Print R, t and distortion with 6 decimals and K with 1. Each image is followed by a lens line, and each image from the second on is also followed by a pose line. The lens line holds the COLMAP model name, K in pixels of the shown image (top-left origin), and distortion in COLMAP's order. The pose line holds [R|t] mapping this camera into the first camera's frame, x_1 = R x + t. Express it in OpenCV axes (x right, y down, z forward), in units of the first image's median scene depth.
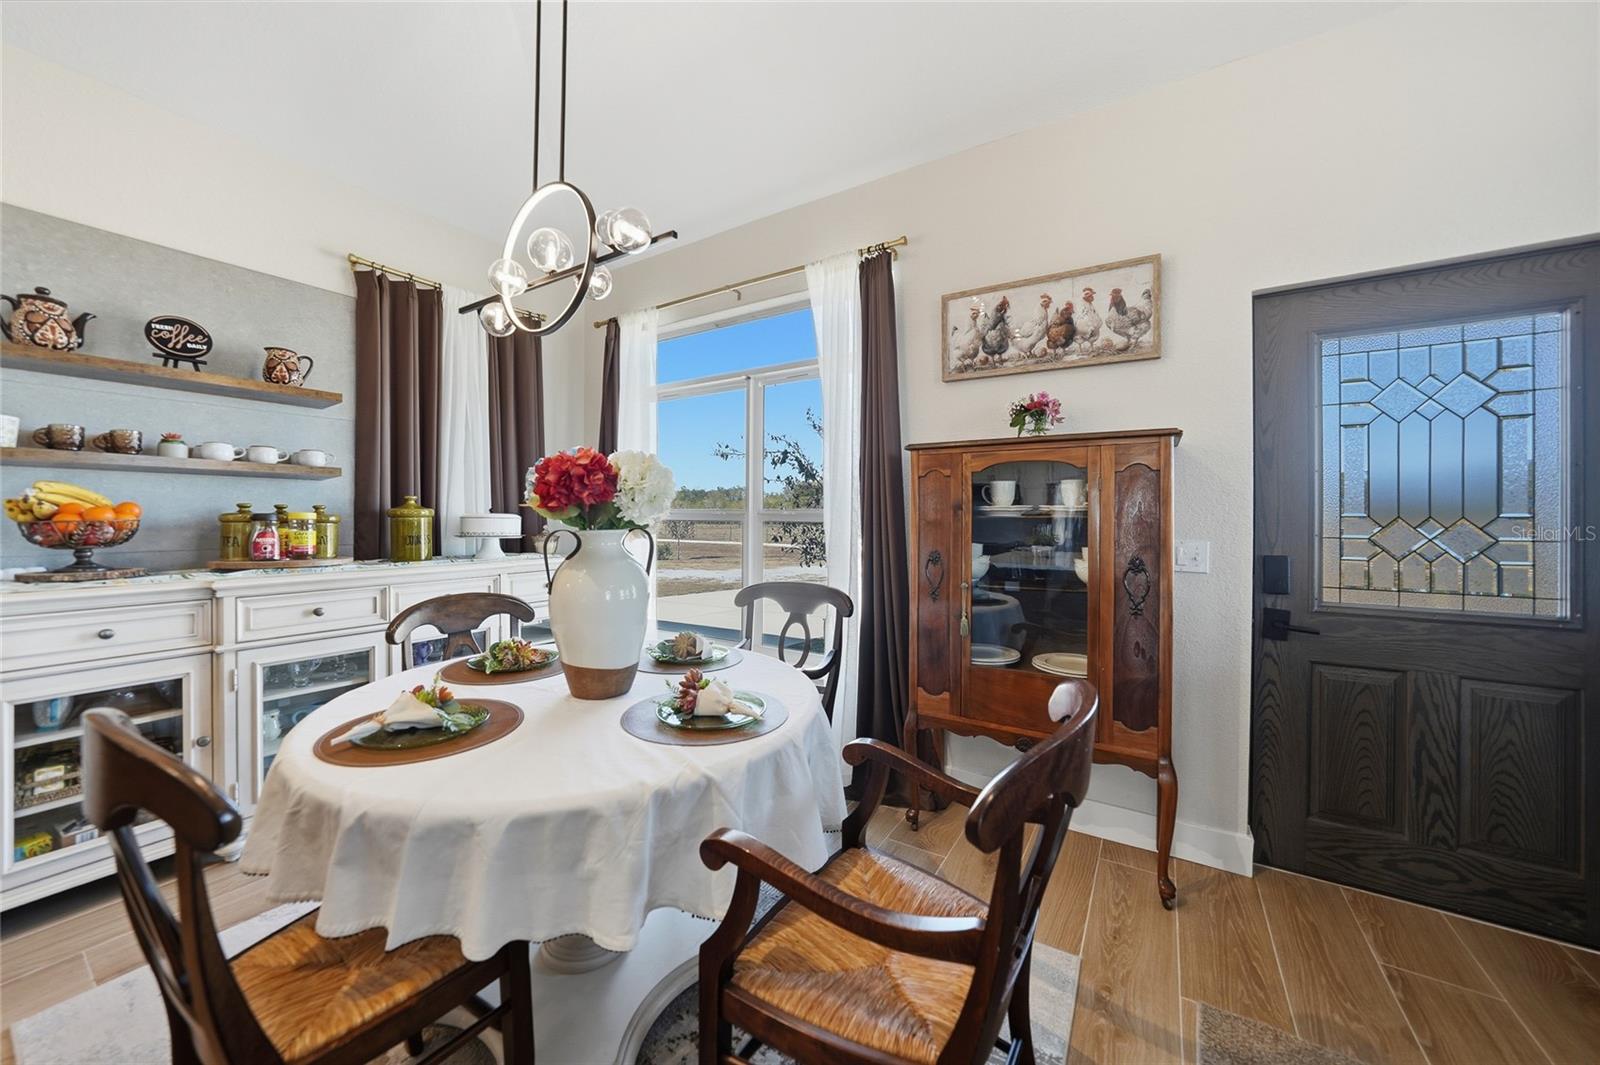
lens RADIAL K [[556.1, 0, 804.8], [0, 556.1, 513.4], [0, 0, 1]] dist [-0.026973, 0.005244]
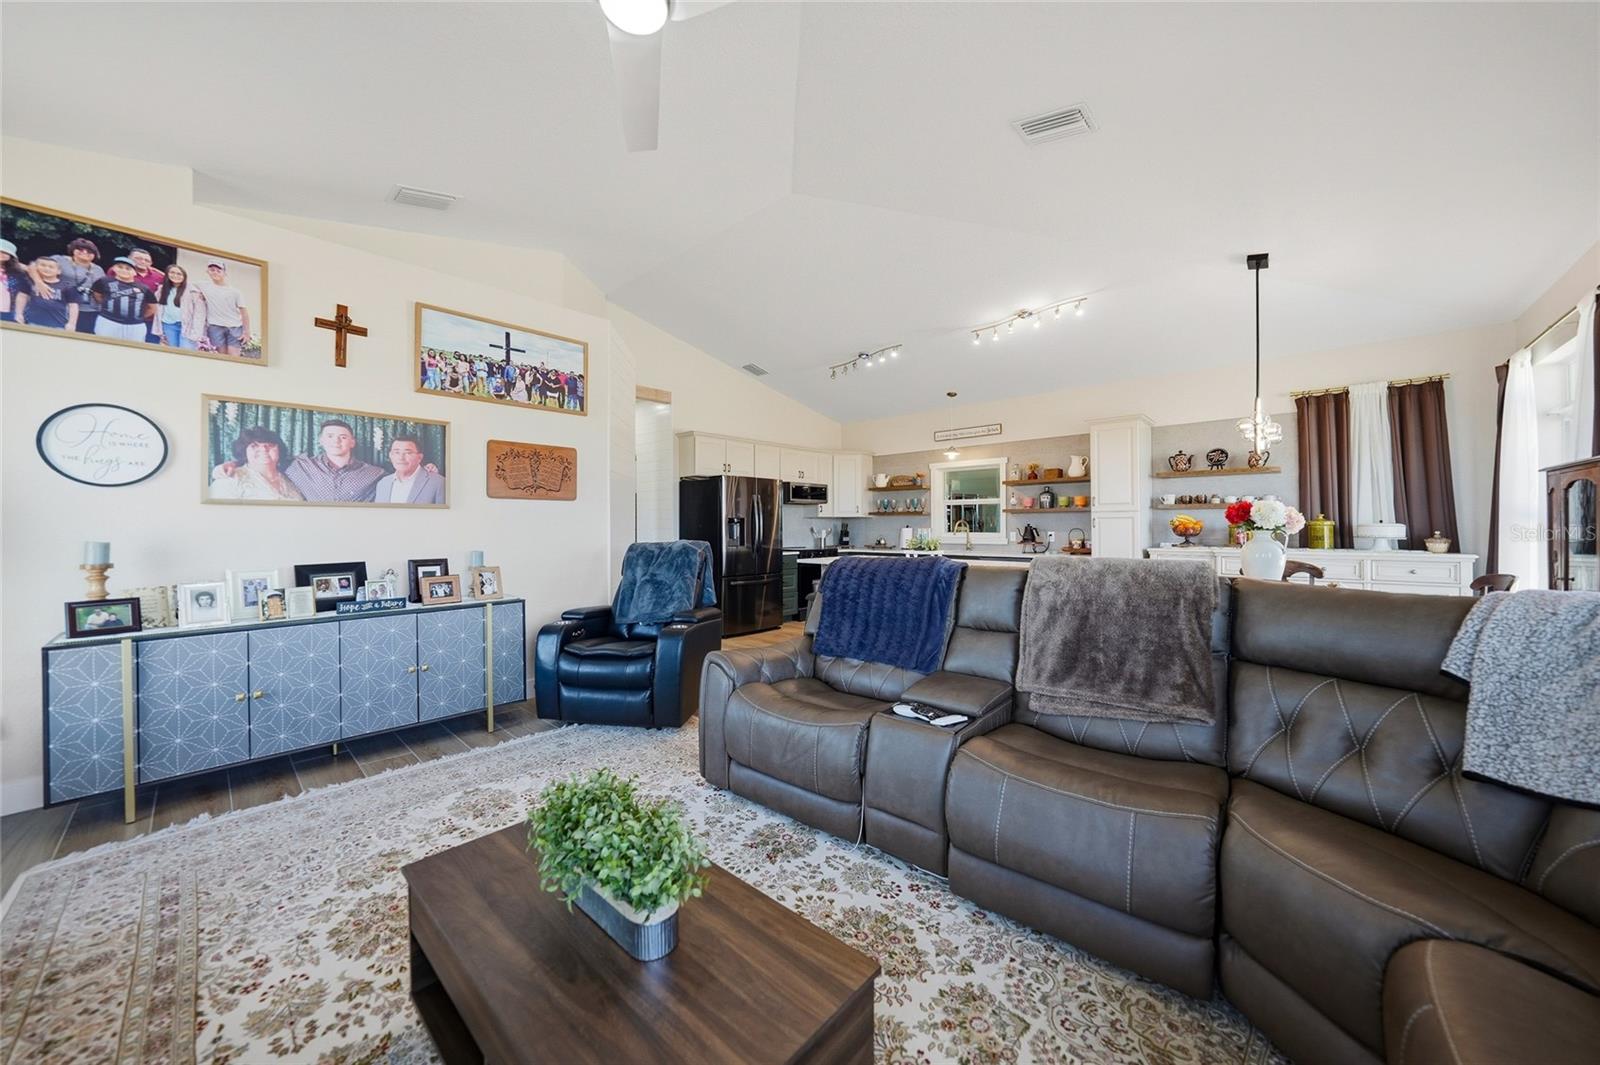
lens RADIAL K [[571.9, 0, 802.3], [0, 571.9, 521.2], [0, 0, 1]] dist [-0.016458, 0.000140]
pose [[-0.175525, -0.011218, -0.984411, 1.863883], [0.006125, 0.999903, -0.012487, 0.005603], [0.984456, -0.008221, -0.175440, -0.482761]]
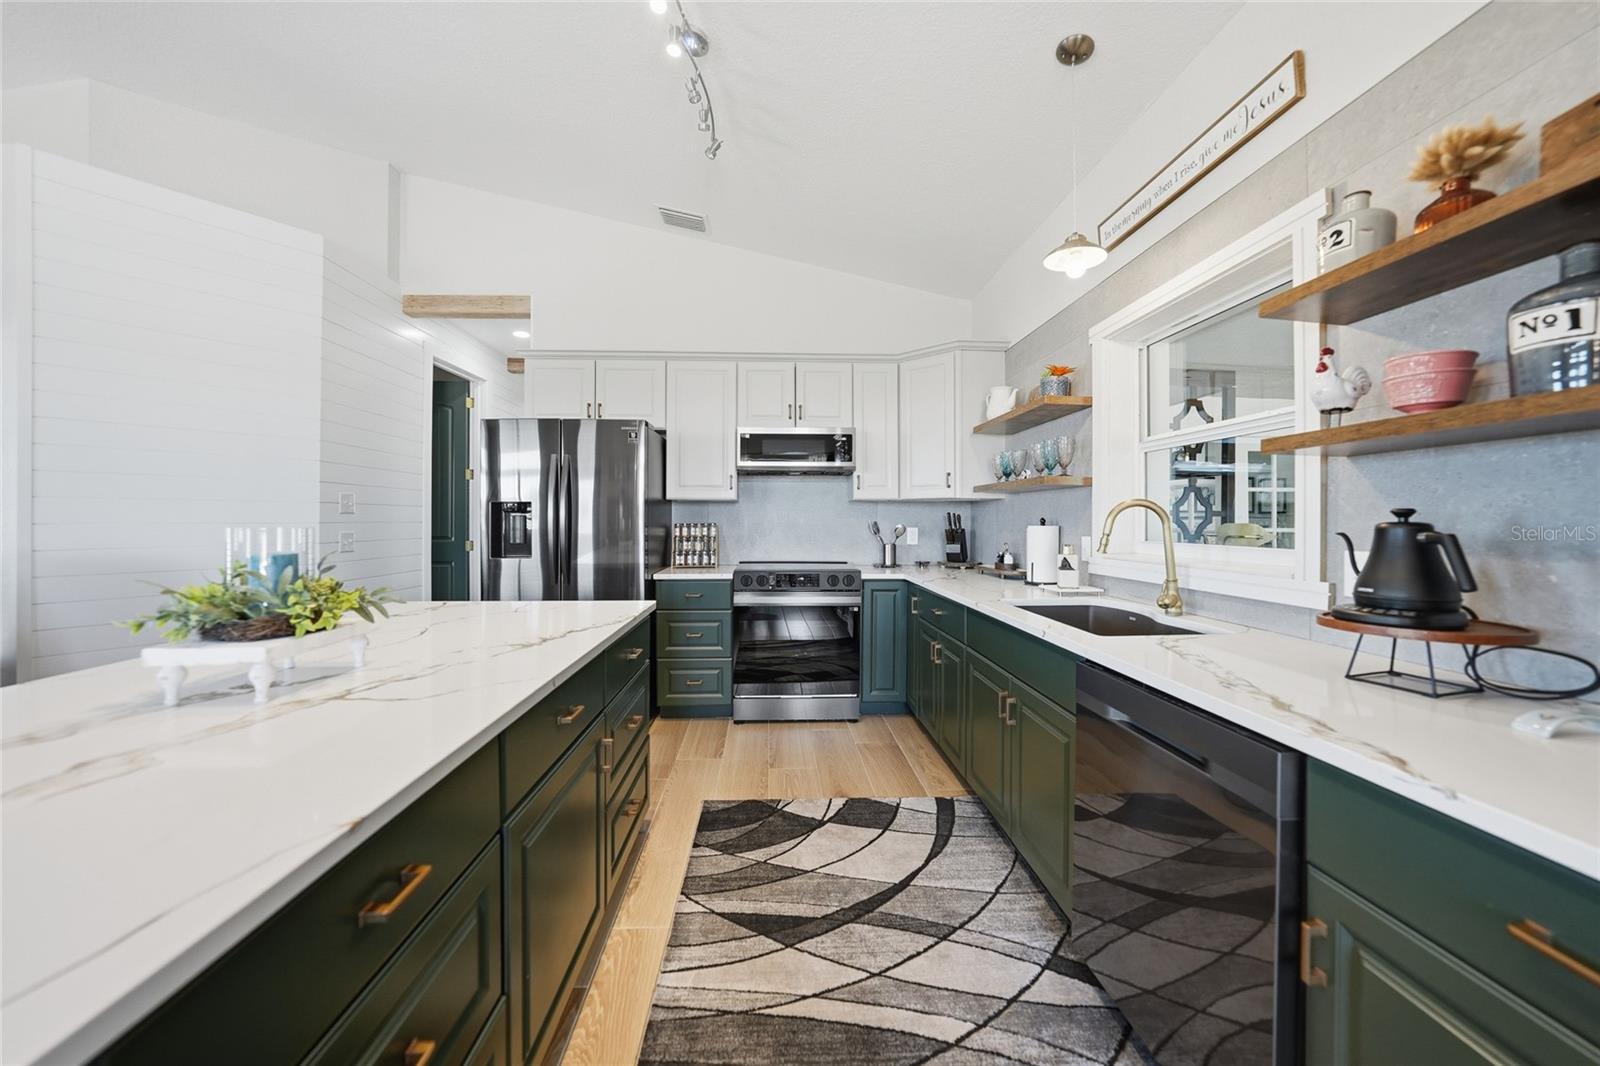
lens RADIAL K [[571.9, 0, 802.3], [0, 571.9, 521.7], [0, 0, 1]] dist [-0.016458, 0.000140]
pose [[-0.814505, -0.004935, -0.580136, -0.816268], [-0.004883, 0.999987, -0.001650, 0.003798], [0.580136, 0.001489, -0.814518, 0.329950]]
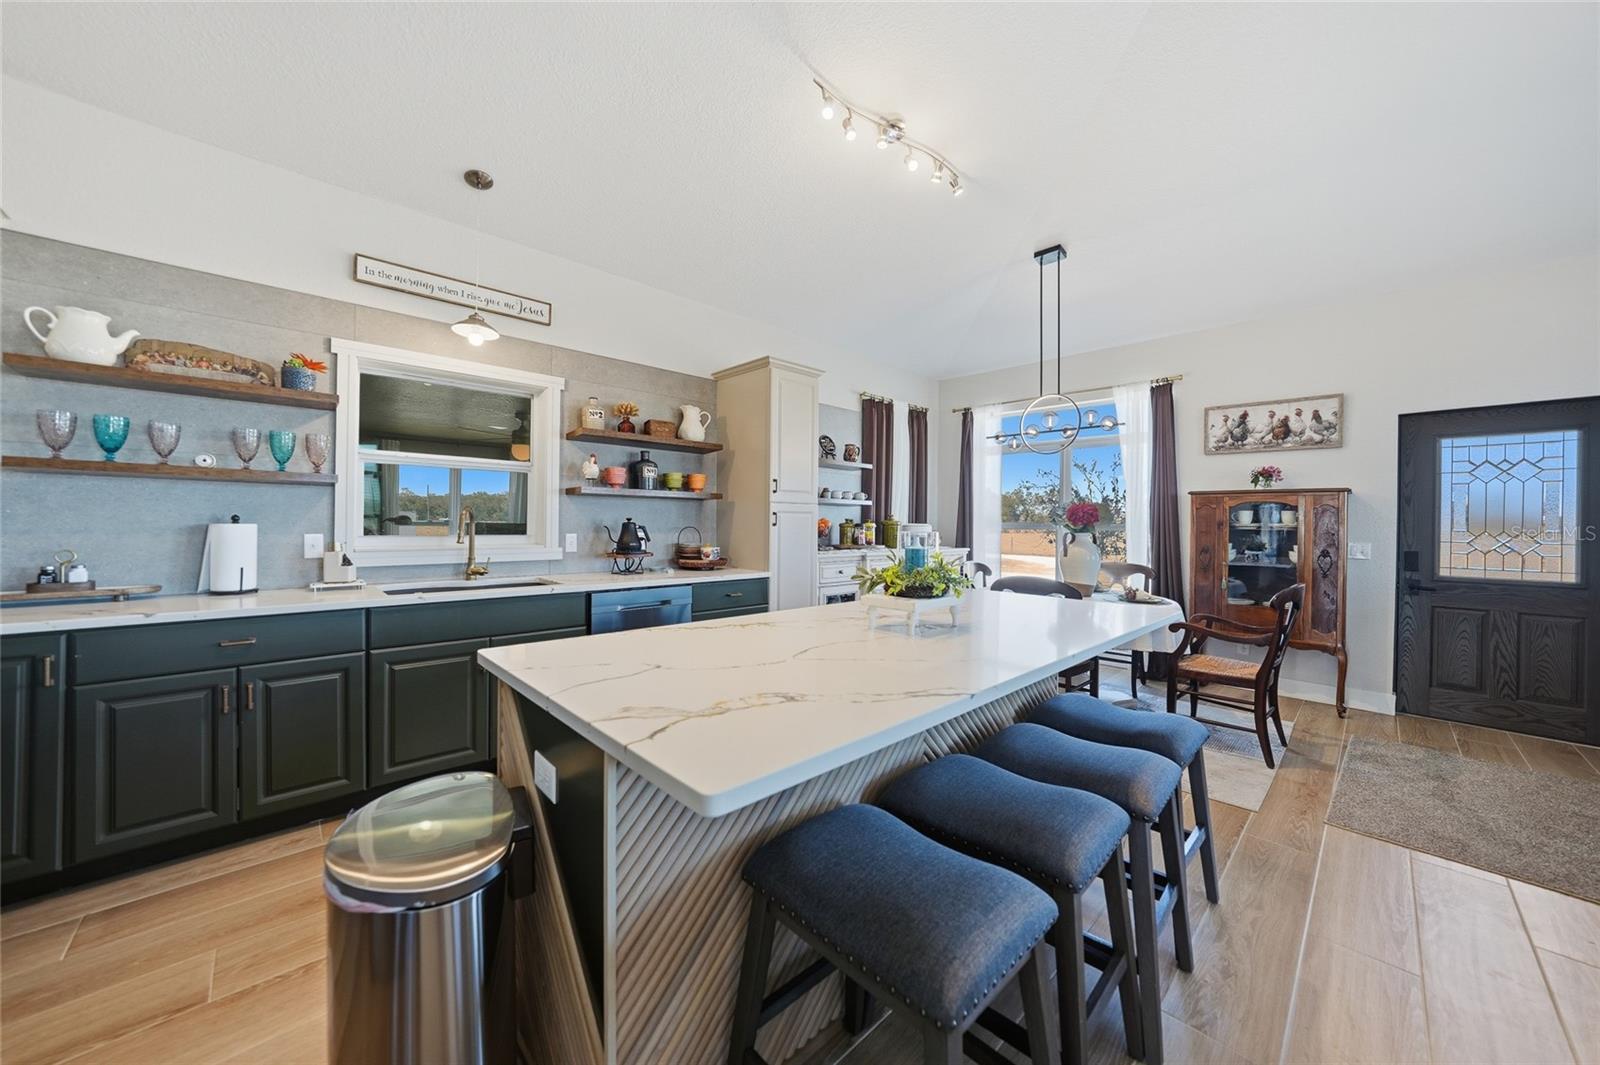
lens RADIAL K [[565.0, 0, 800.0], [0, 565.0, 523.2], [0, 0, 1]] dist [-0.028695, 0.006819]
pose [[0.969113, 0.009525, -0.246435, -0.680540], [-0.009011, 0.999954, 0.003212, -0.006937], [0.246454, -0.000892, 0.969154, -1.282944]]
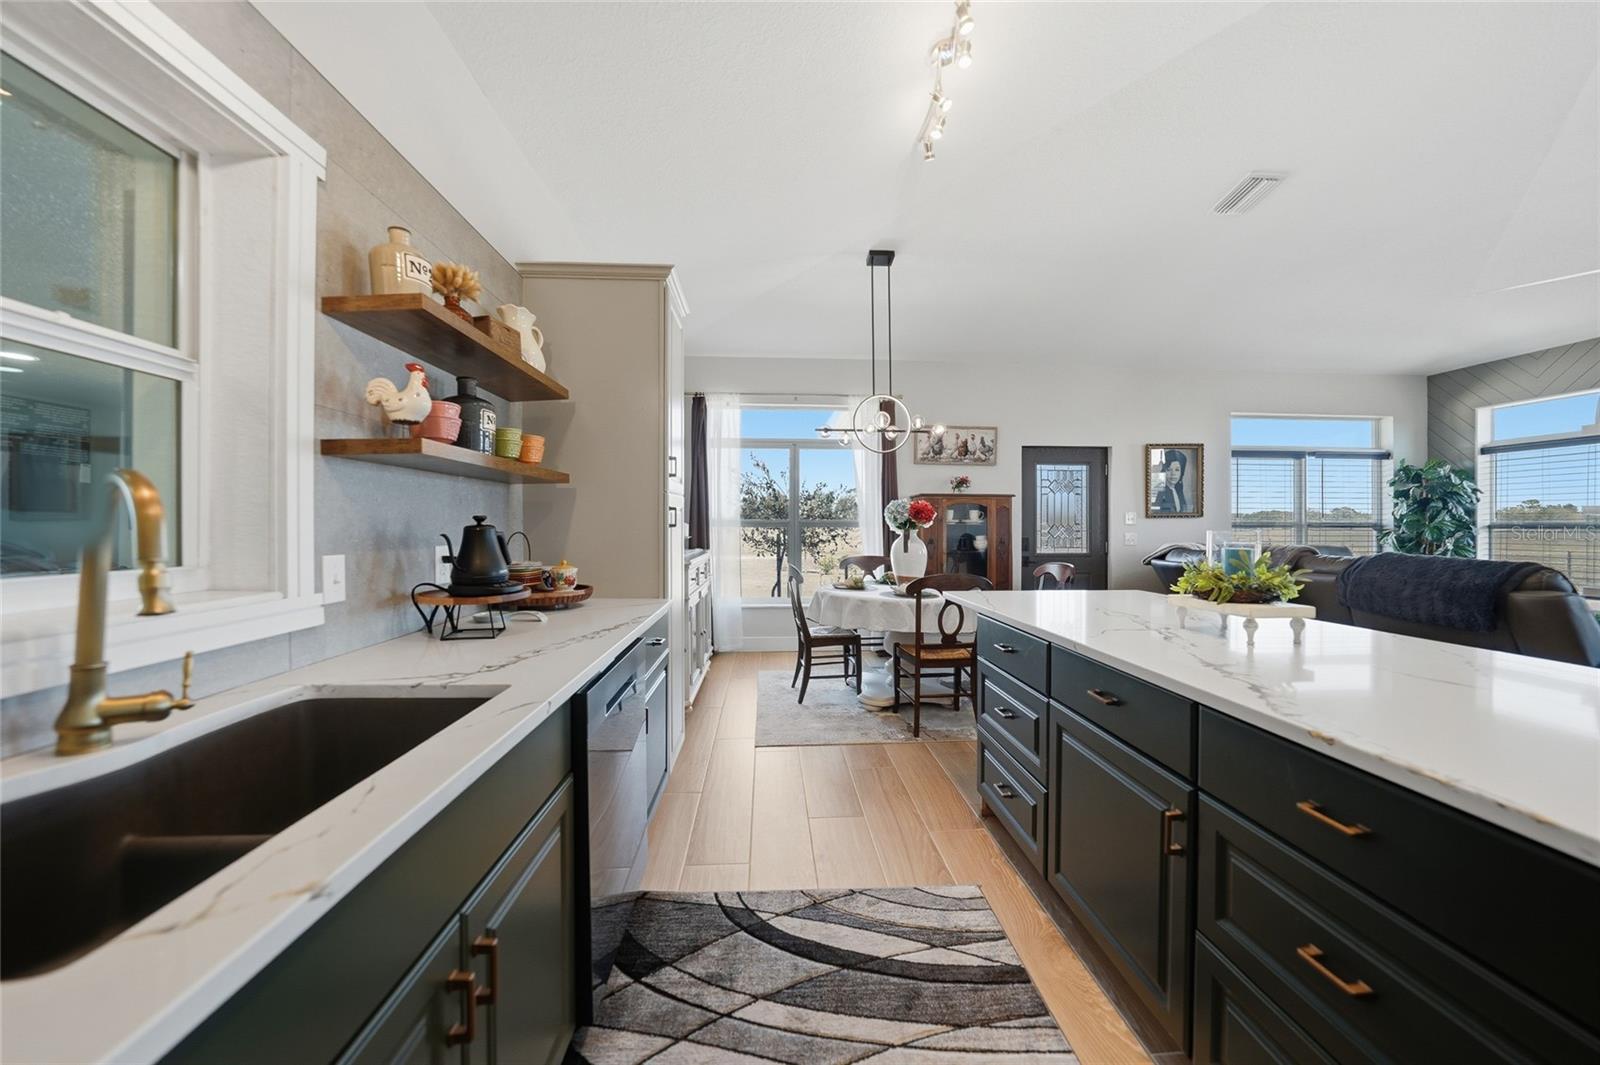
lens RADIAL K [[571.9, 0, 802.3], [0, 571.9, 521.2], [0, 0, 1]] dist [-0.016458, 0.000140]
pose [[0.810680, 0.000158, 0.585490, -1.687344], [0.002903, 0.999987, -0.004289, 0.000059], [-0.585483, 0.005176, 0.810668, -0.682009]]
